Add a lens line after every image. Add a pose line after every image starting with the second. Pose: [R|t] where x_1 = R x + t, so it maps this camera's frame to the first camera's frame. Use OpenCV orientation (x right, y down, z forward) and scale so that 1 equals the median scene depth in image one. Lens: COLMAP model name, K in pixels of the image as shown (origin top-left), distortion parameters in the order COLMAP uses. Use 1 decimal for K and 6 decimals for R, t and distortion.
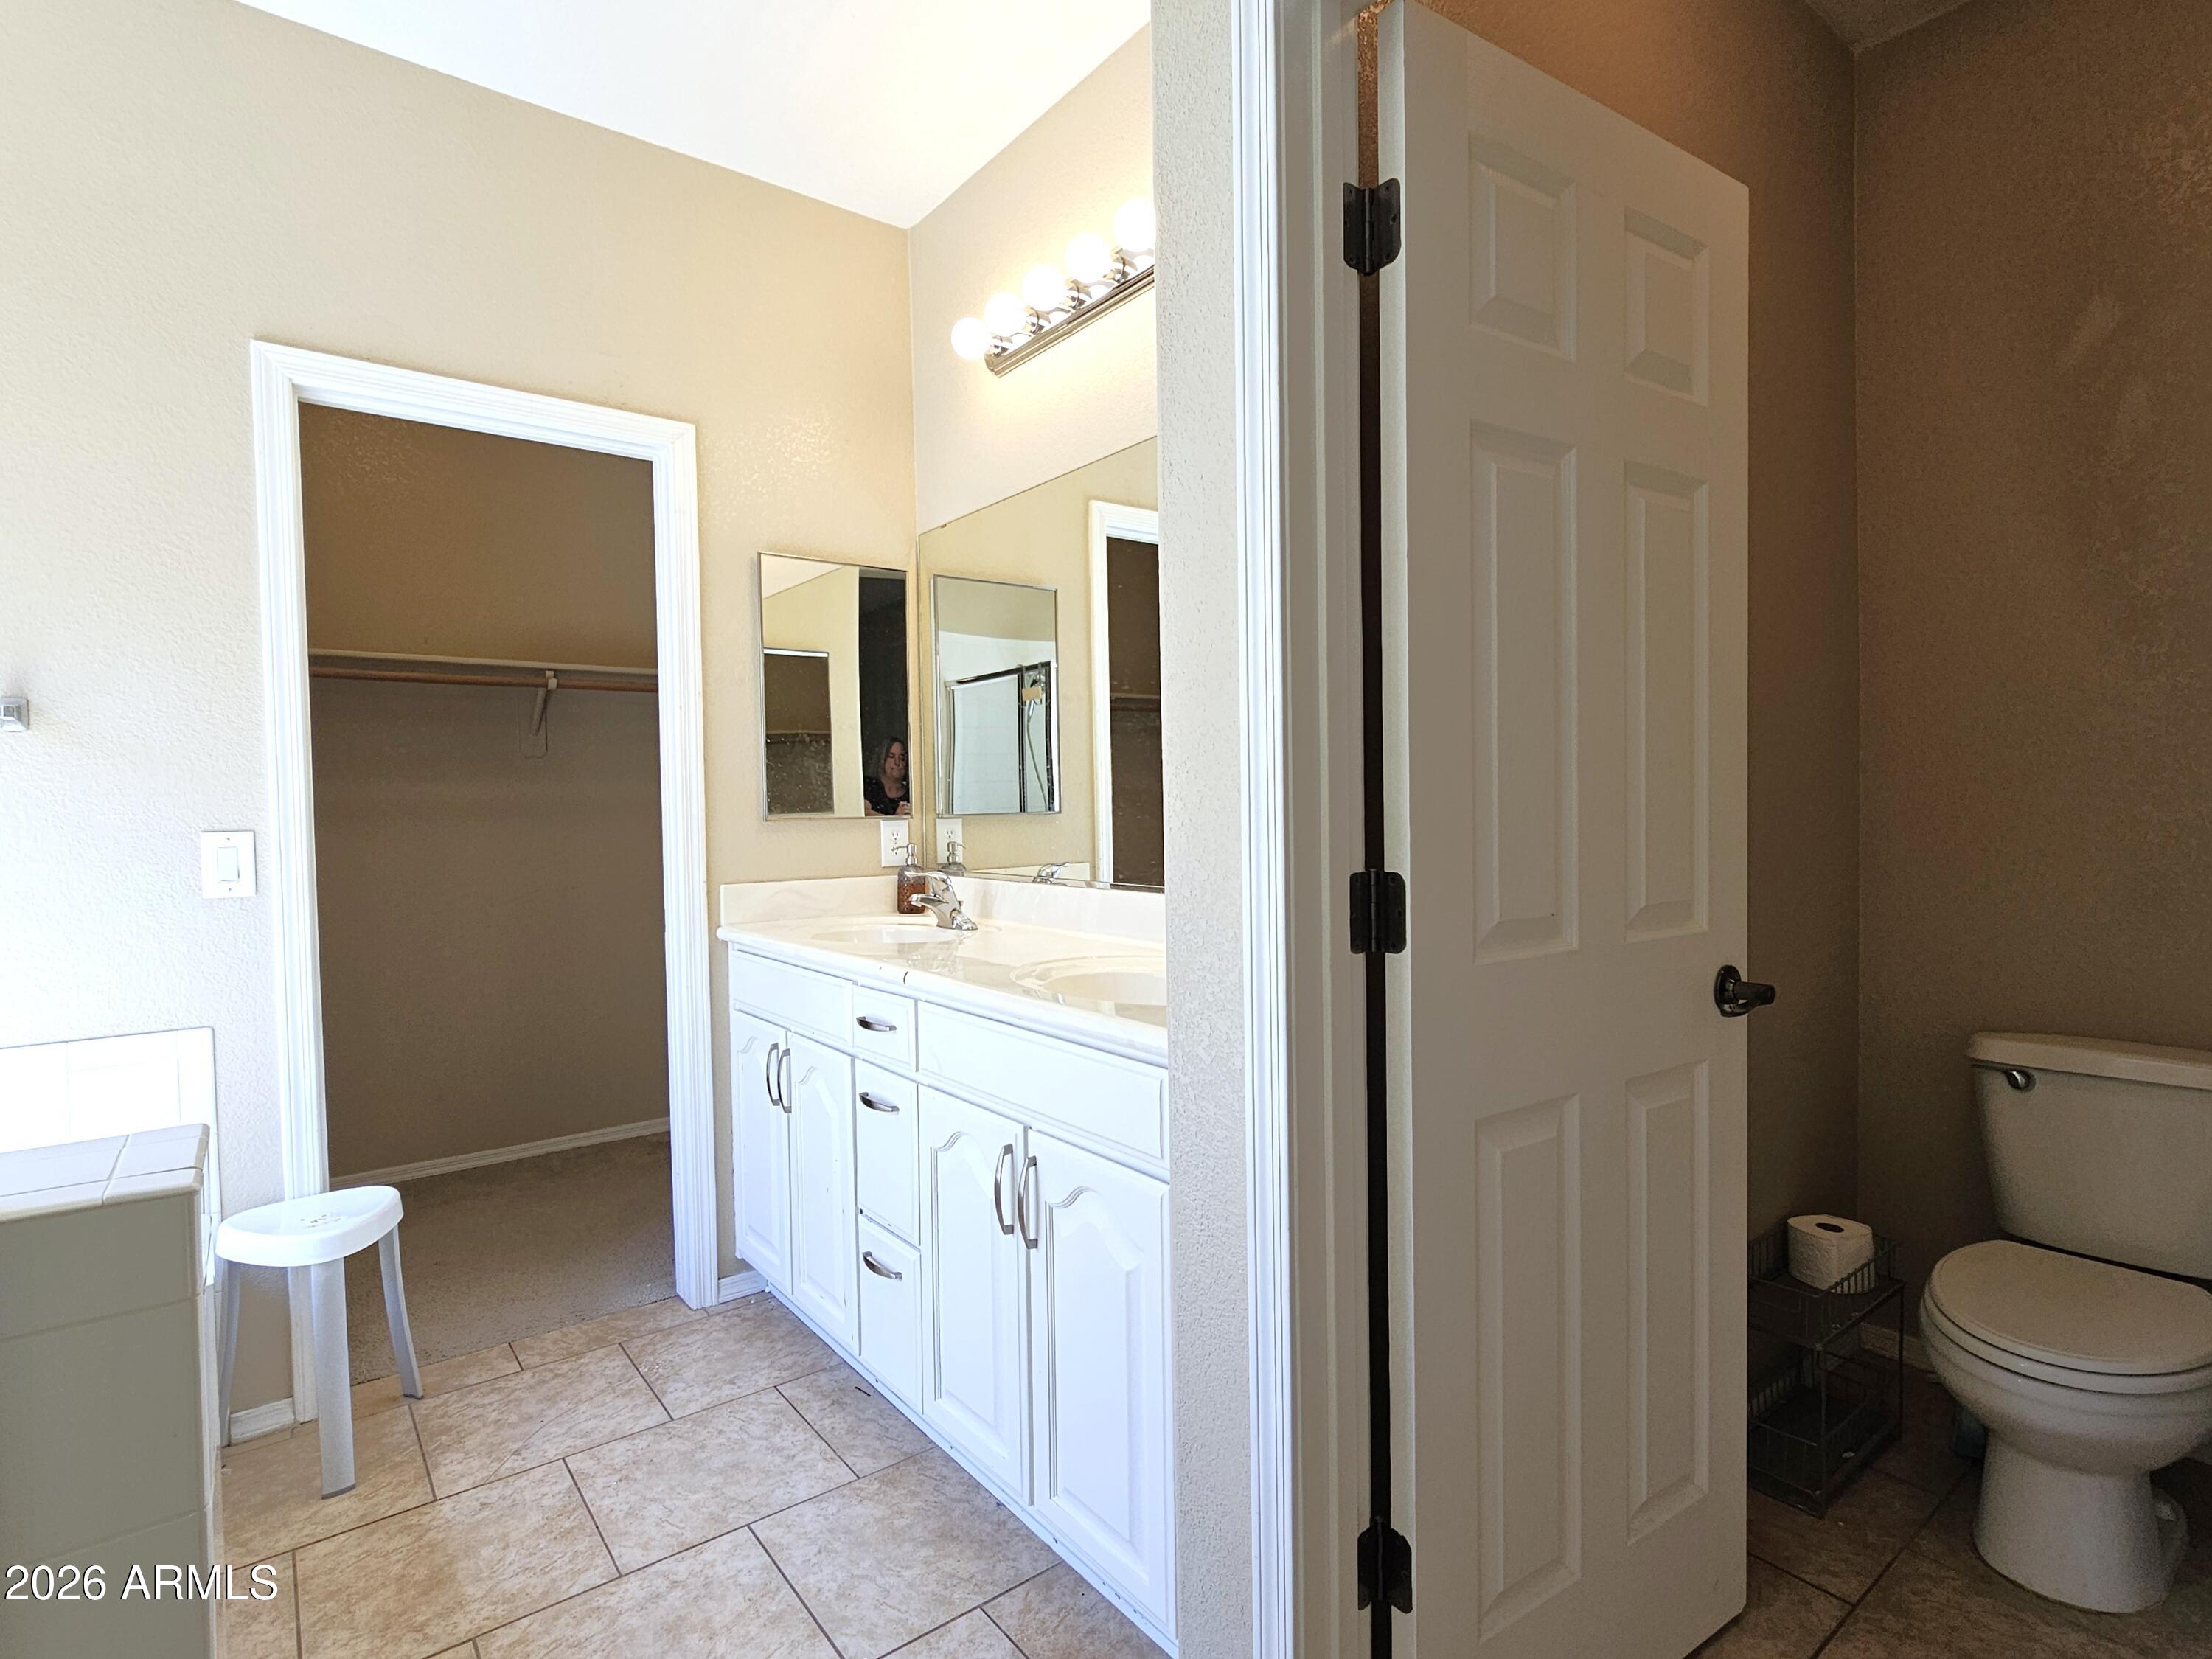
lens RADIAL K [[1124.8, 0, 1106.0], [0, 1124.8, 829.5], [0, 0, 1]] dist [-0.001361, 0.001310]
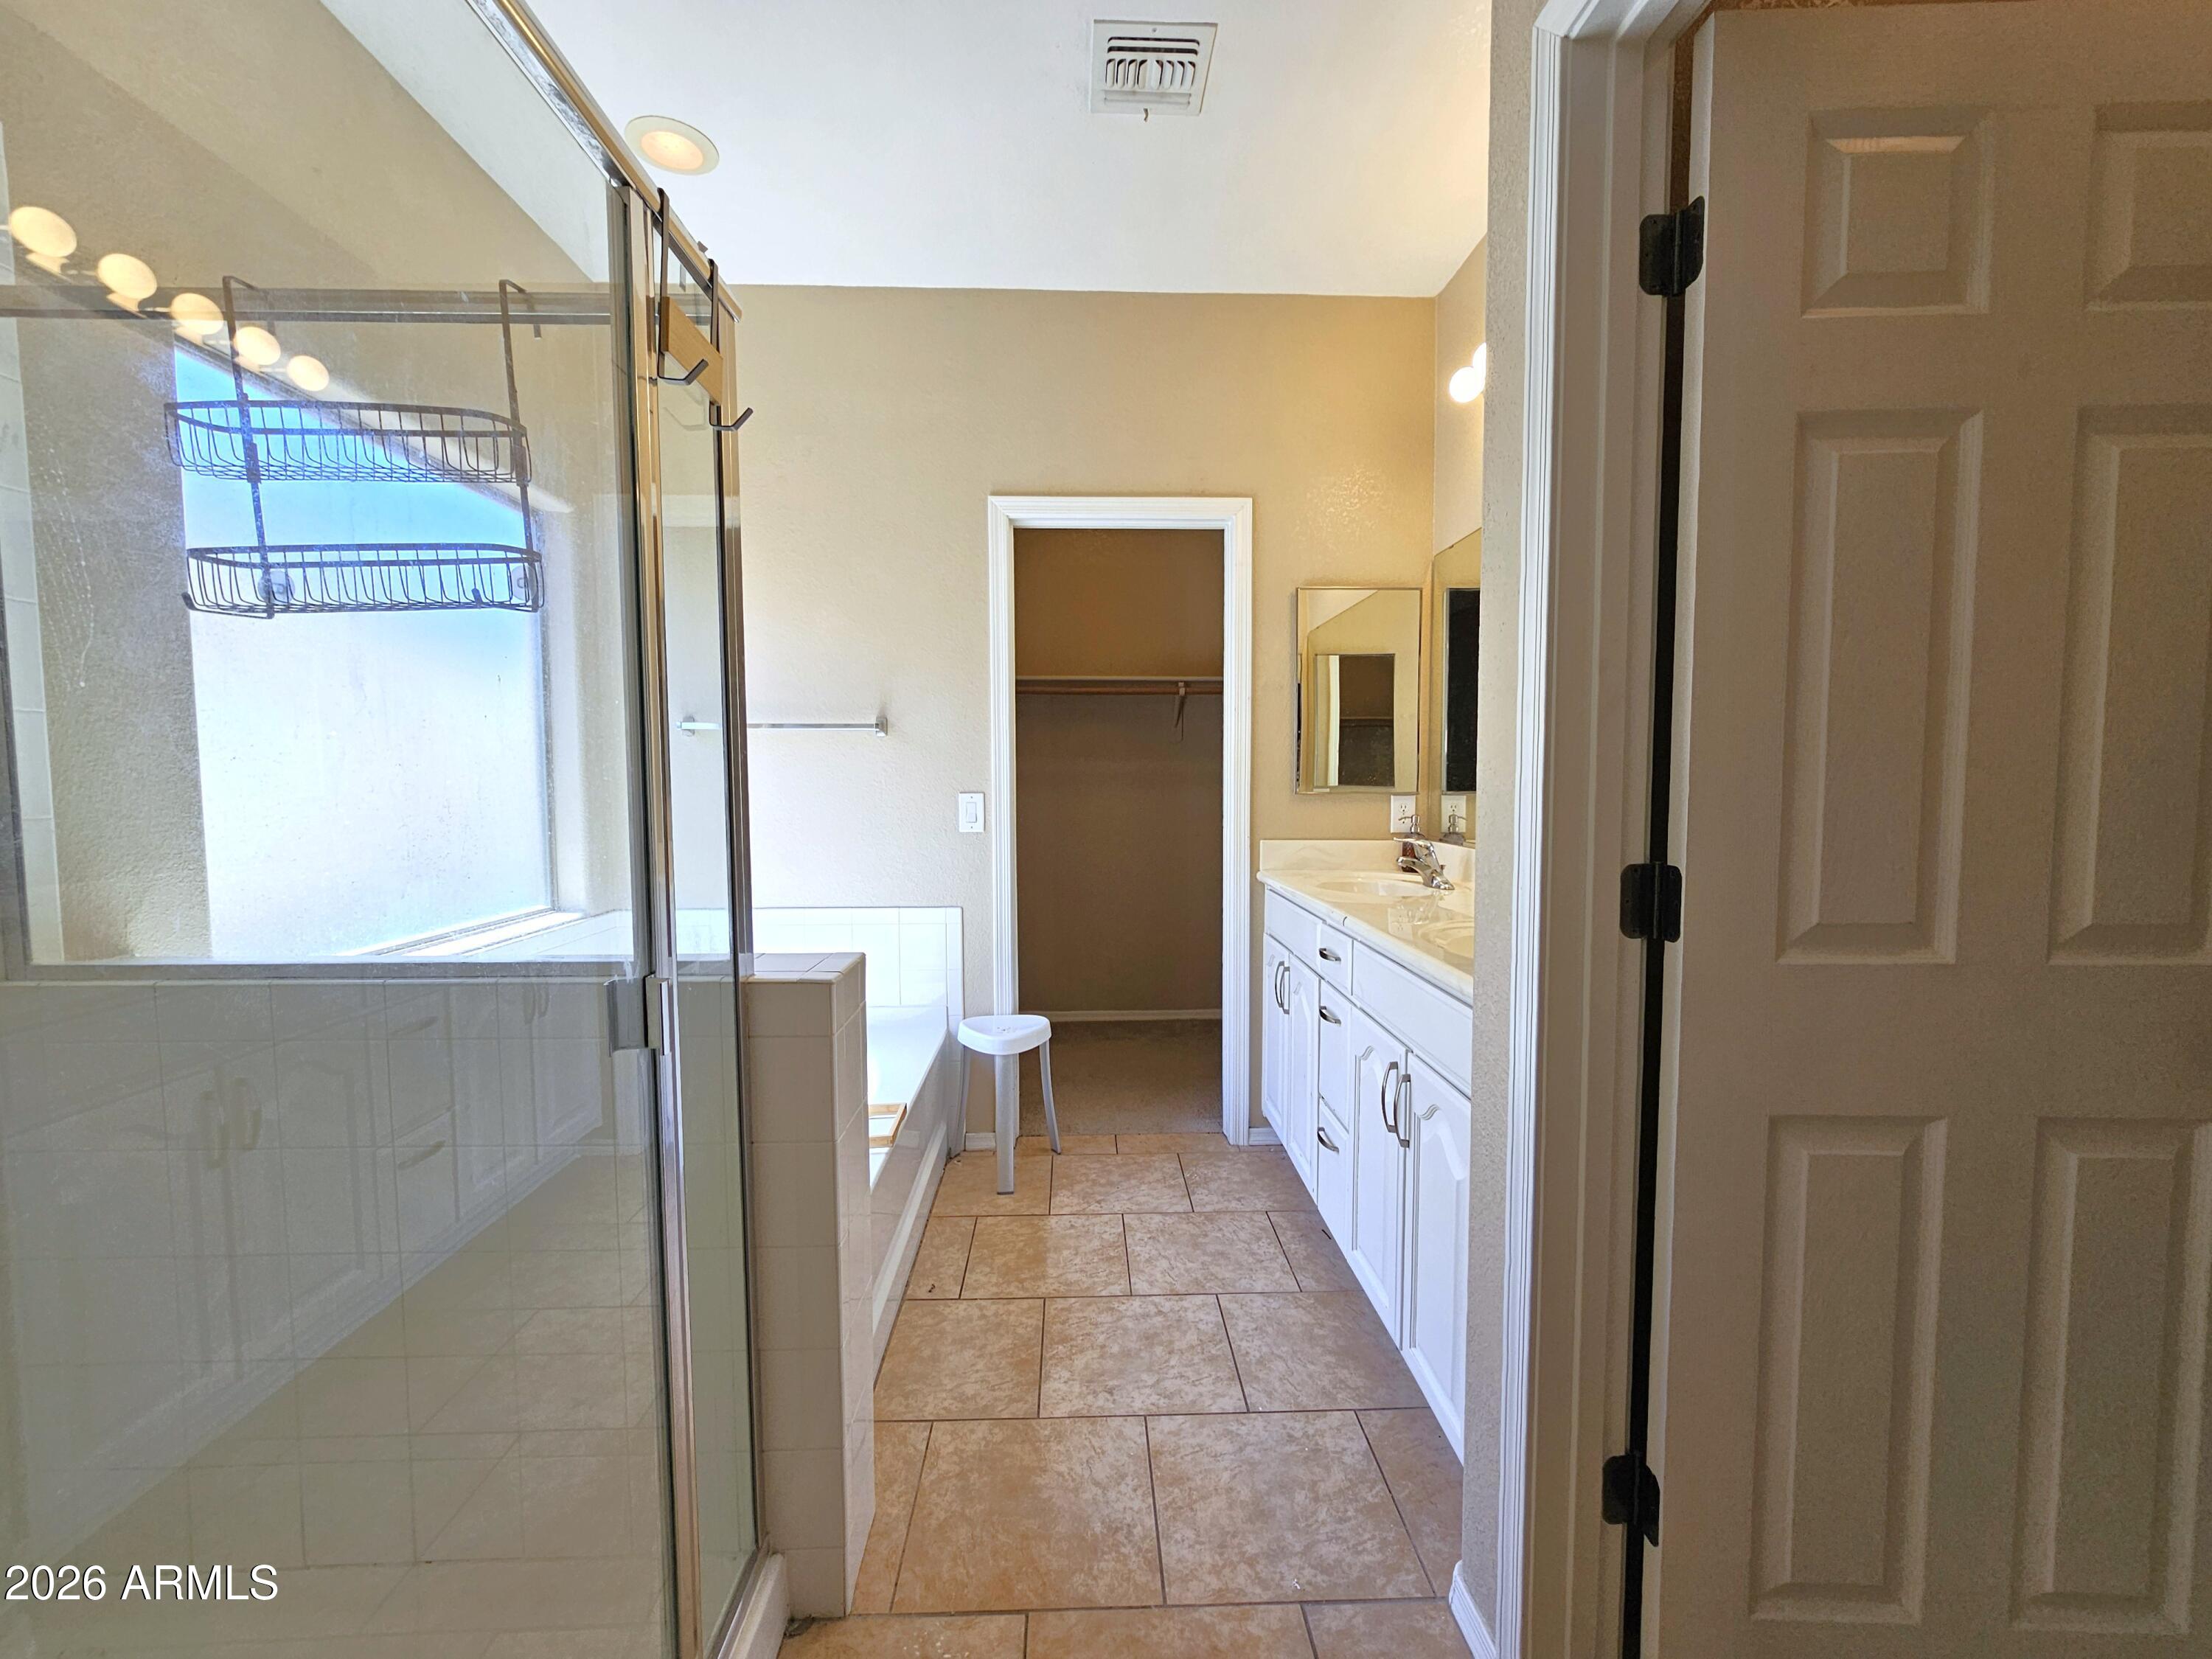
lens RADIAL K [[925.6, 0, 1106.0], [0, 925.6, 829.5], [0, 0, 1]] dist [0.007837, -0.000004]
pose [[0.813848, 0.047740, -0.579113, 0.198311], [-0.025674, 0.998600, 0.046241, -0.014099], [0.580510, -0.022765, 0.813935, -0.015494]]
